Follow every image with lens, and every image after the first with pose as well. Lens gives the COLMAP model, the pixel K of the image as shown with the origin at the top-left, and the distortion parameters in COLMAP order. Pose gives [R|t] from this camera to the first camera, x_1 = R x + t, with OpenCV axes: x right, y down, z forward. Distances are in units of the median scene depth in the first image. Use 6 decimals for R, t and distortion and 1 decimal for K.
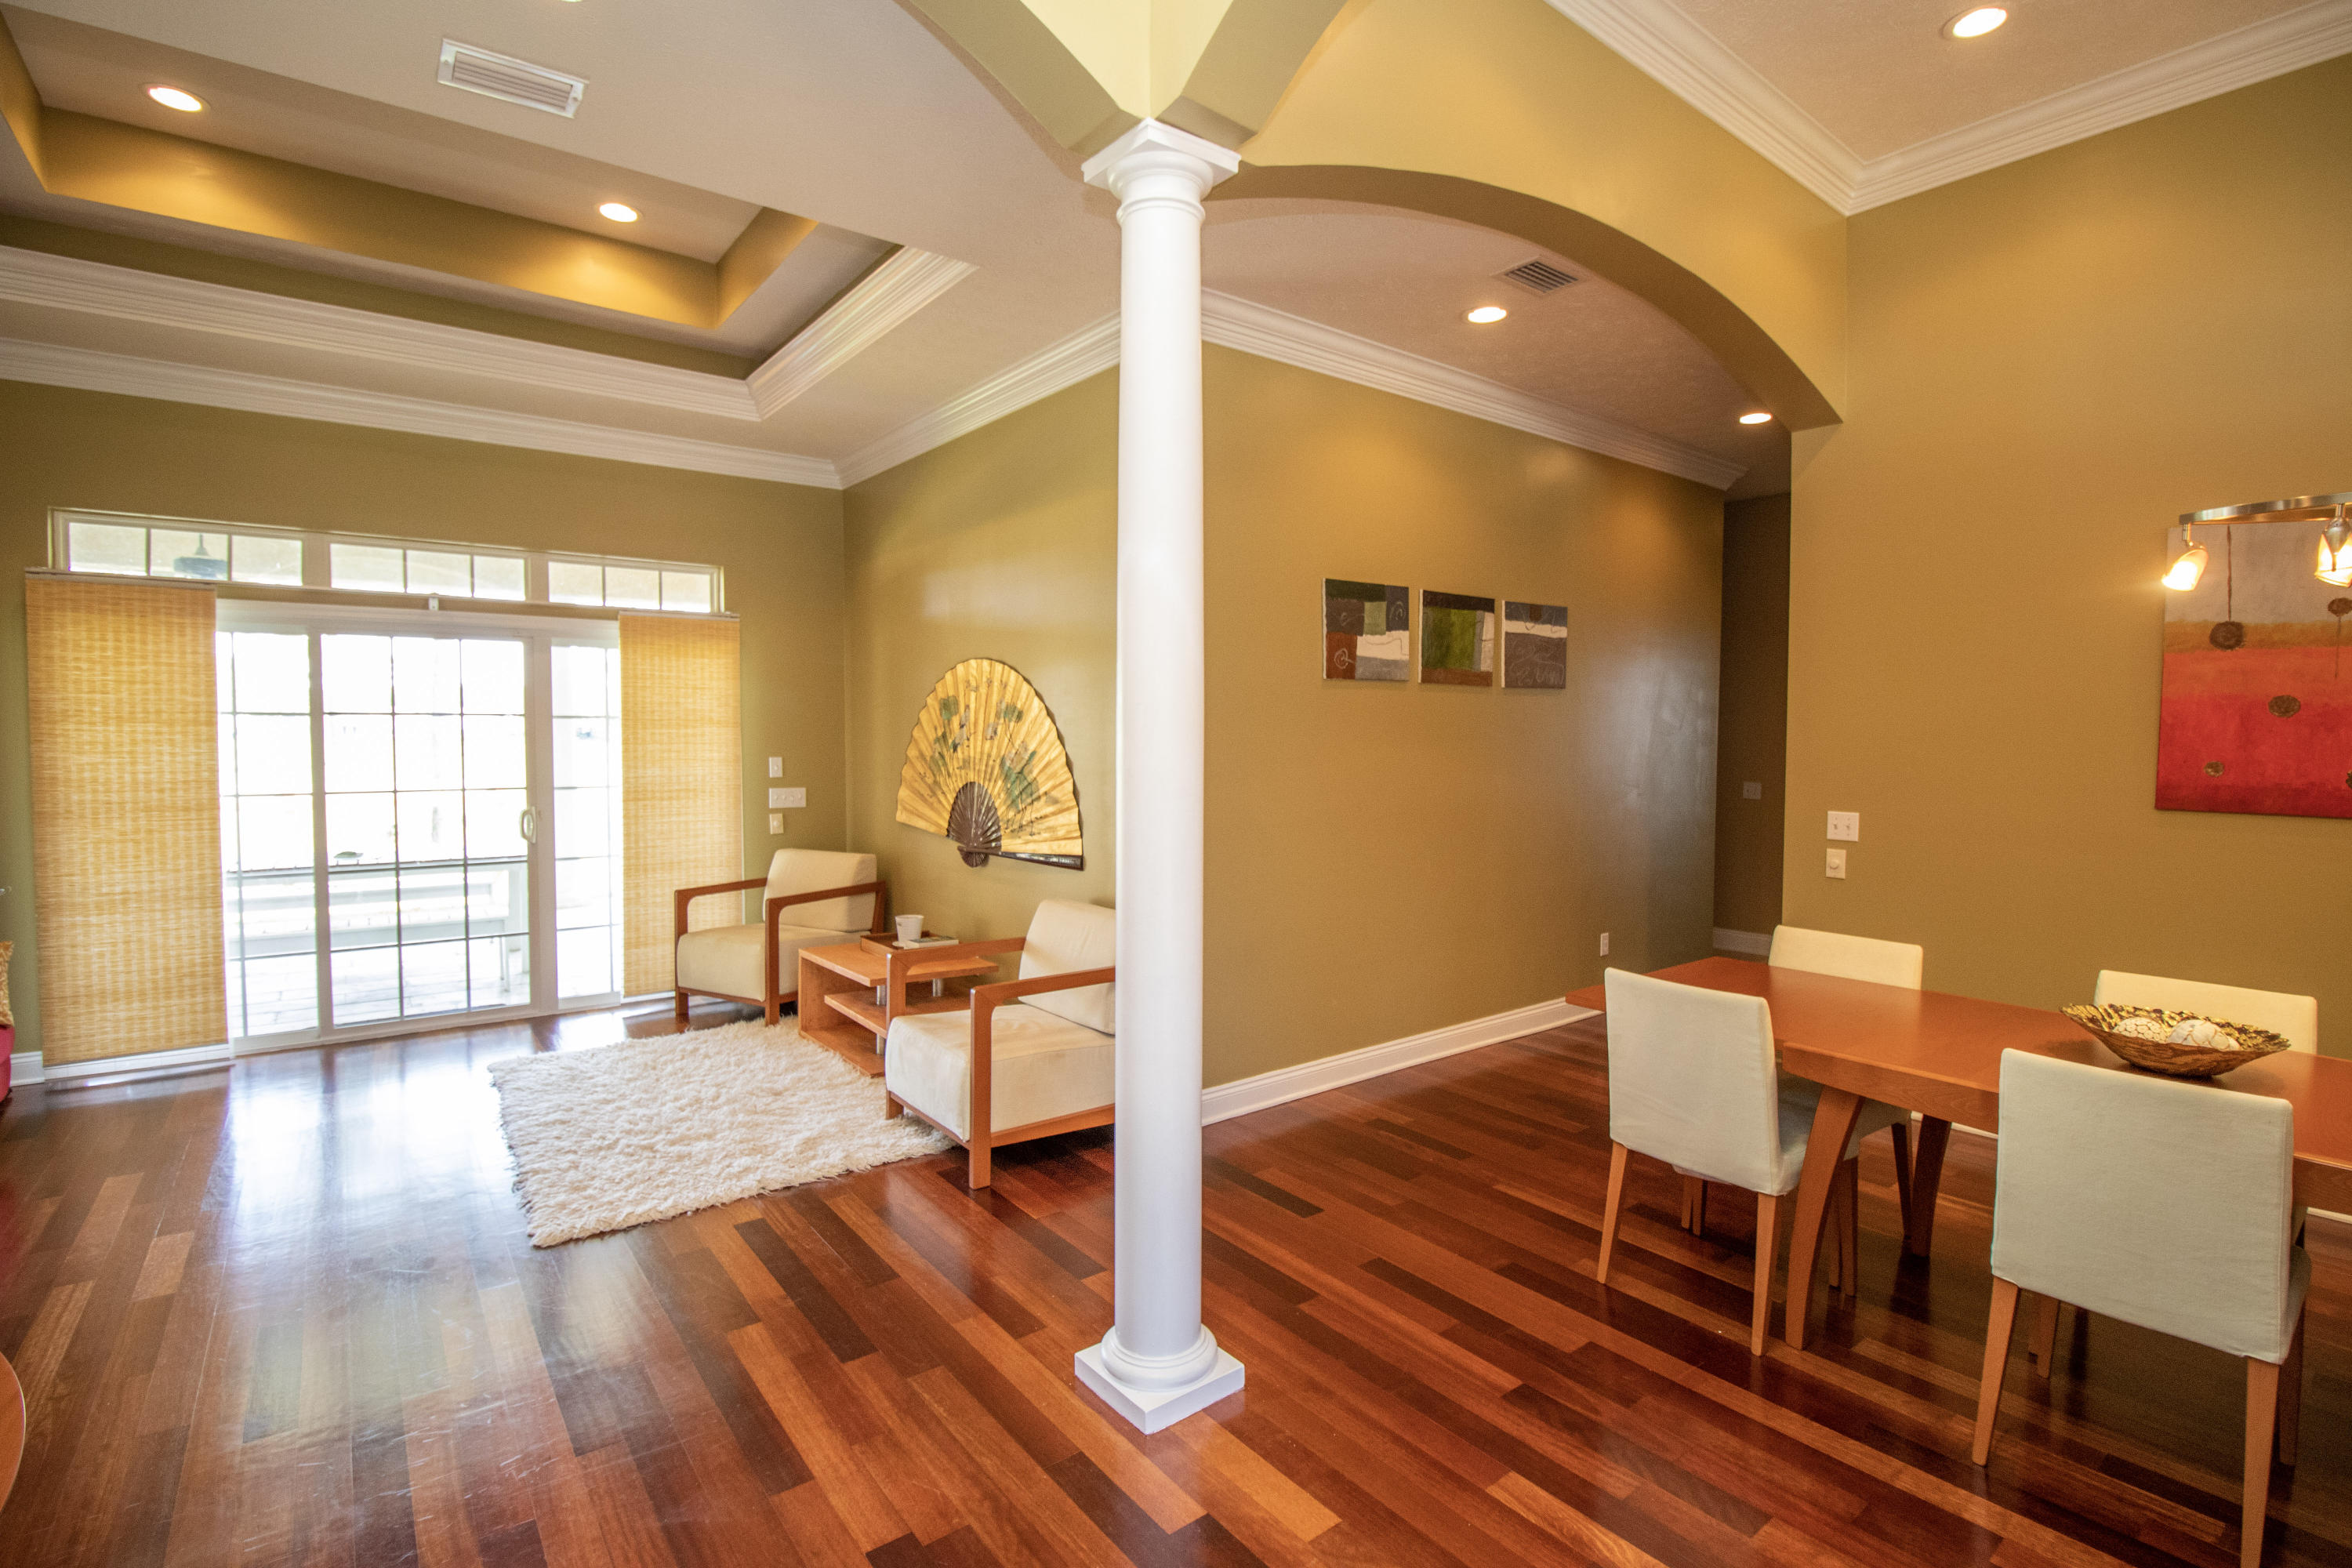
lens RADIAL K [[1089.5, 0, 1174.7], [0, 1089.5, 775.9], [0, 0, 1]] dist [-0.001349, -0.010764]
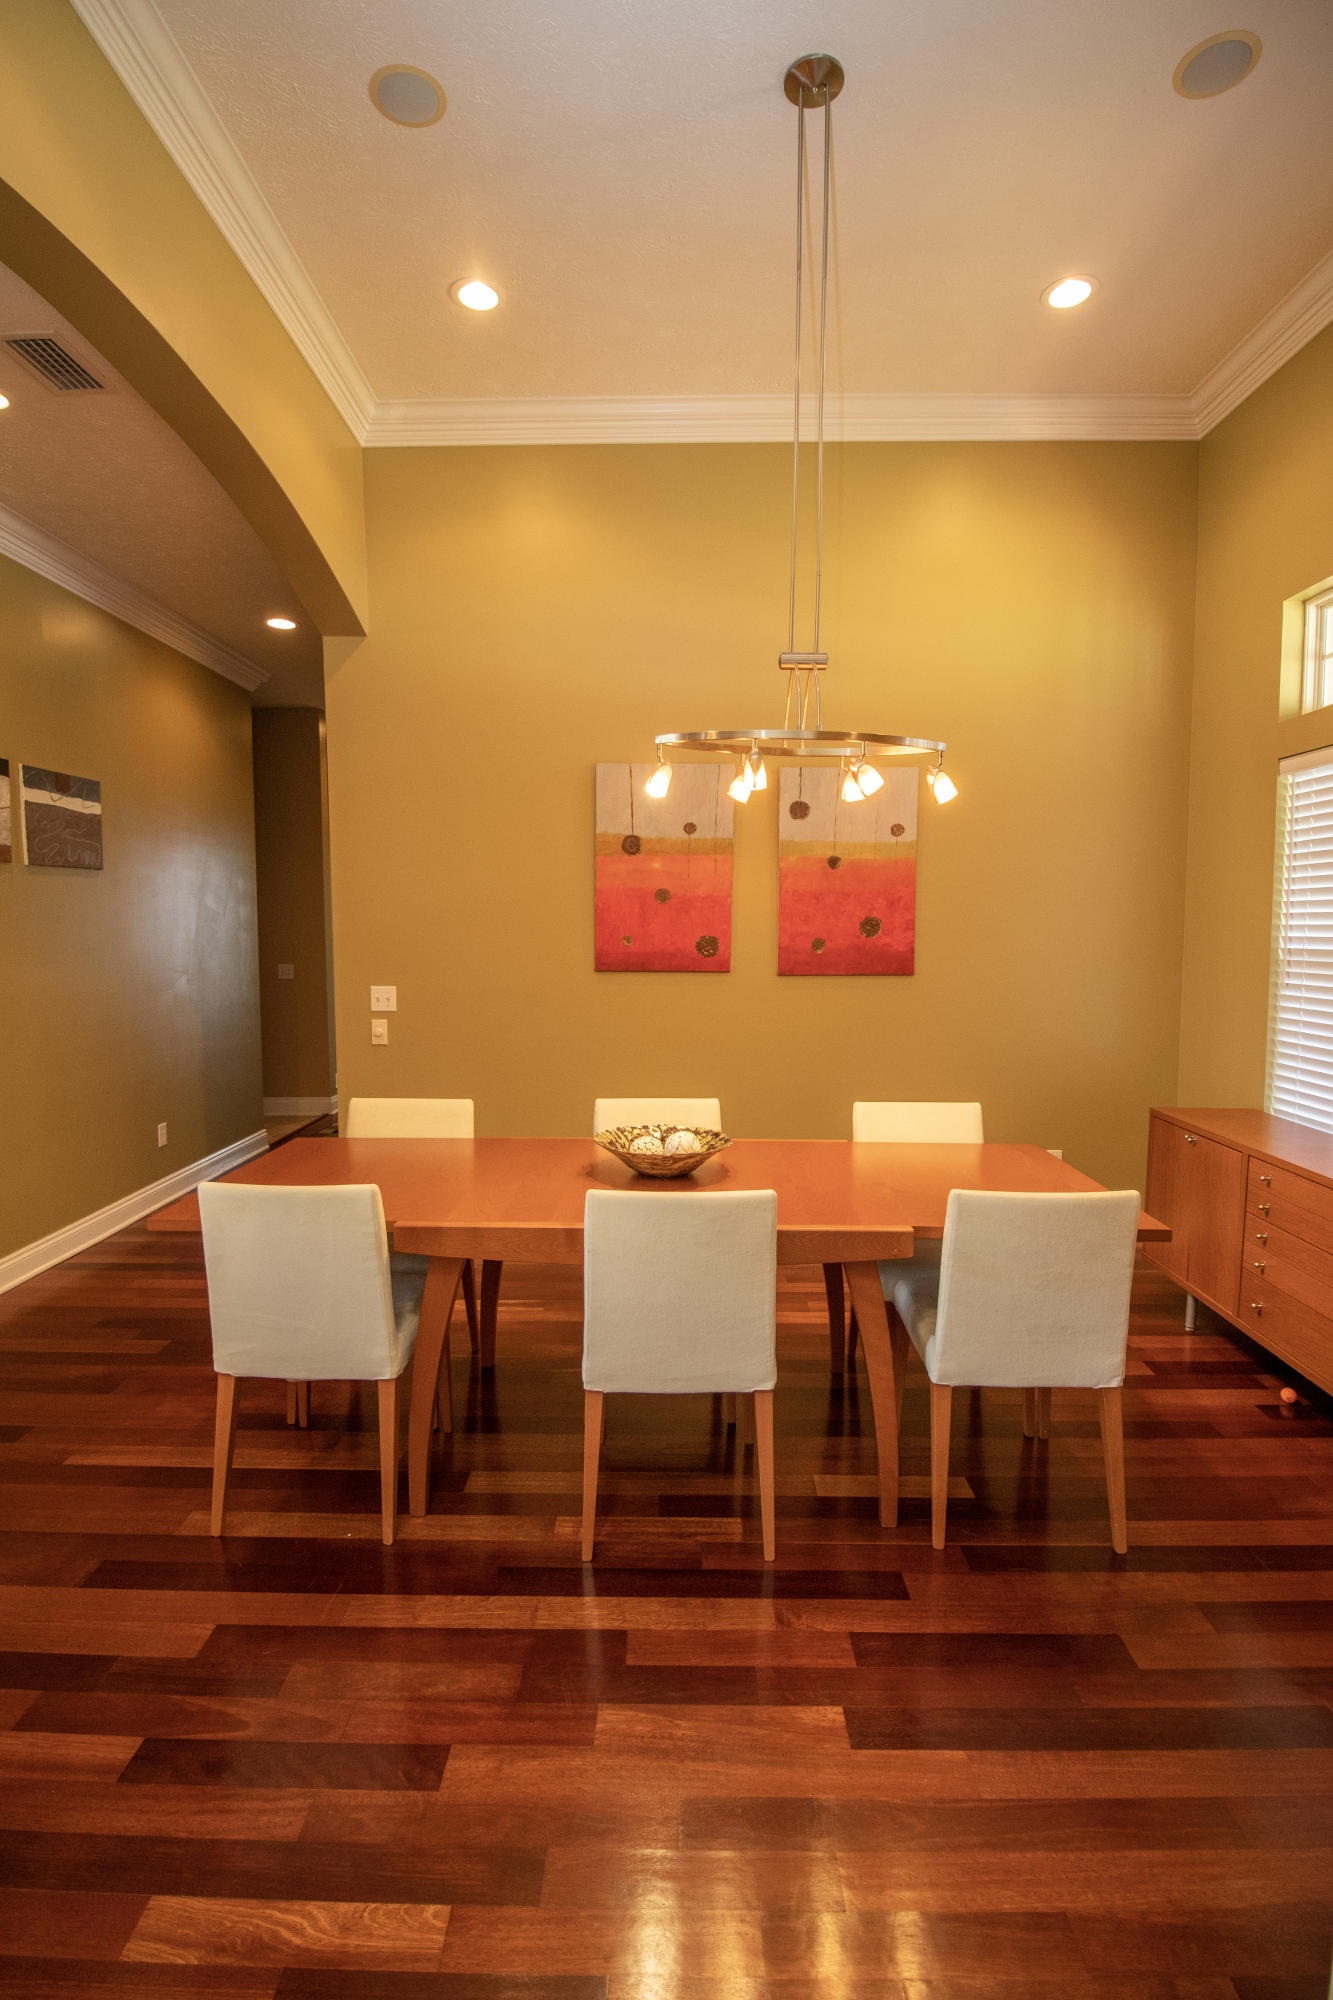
lens RADIAL K [[926.4, 0, 669.7], [0, 926.4, 992.2], [0, 0, 1]] dist [-0.001349, -0.010764]
pose [[0.615620, -0.061827, 0.785614, 0.057510], [0.035927, 0.998083, 0.050395, 0.001733], [-0.787224, -0.002800, 0.616661, 0.246272]]
